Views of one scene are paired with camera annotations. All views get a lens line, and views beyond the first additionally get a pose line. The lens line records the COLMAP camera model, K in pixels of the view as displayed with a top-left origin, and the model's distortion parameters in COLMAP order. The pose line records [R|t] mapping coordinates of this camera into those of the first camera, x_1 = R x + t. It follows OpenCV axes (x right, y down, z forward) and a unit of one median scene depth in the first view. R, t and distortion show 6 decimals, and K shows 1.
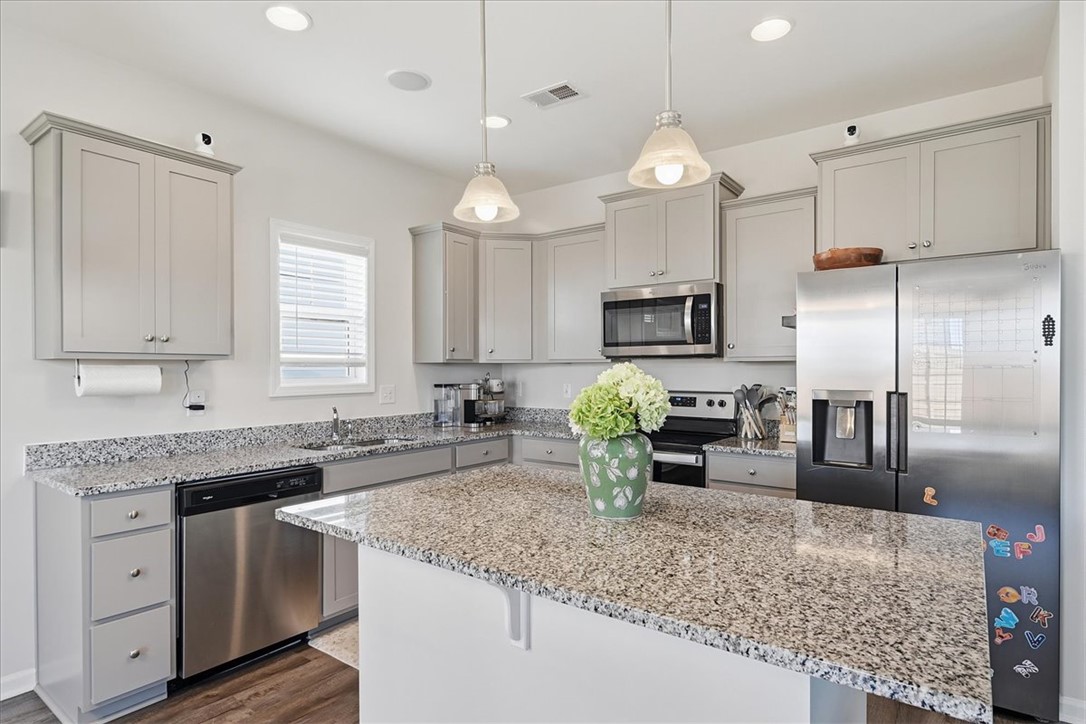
lens RADIAL K [[579.5, 0, 543.8], [0, 579.5, 372.3], [0, 0, 1]] dist [-0.002236, -0.000376]
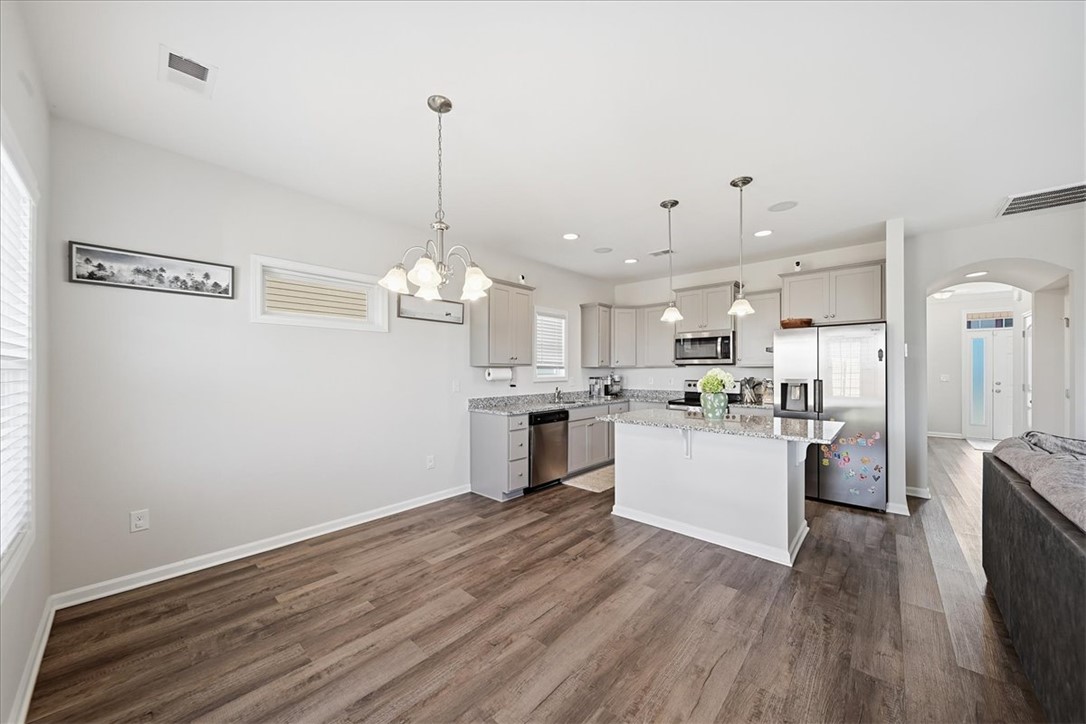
lens RADIAL K [[381.7, 0, 544.0], [0, 381.7, 369.2], [0, 0, 1]] dist [-0.002483, -0.001704]
pose [[0.995204, 0.000699, -0.097815, -0.272109], [-0.001536, 0.999963, -0.008482, 0.003788], [0.097806, 0.008592, 0.995168, -0.506419]]
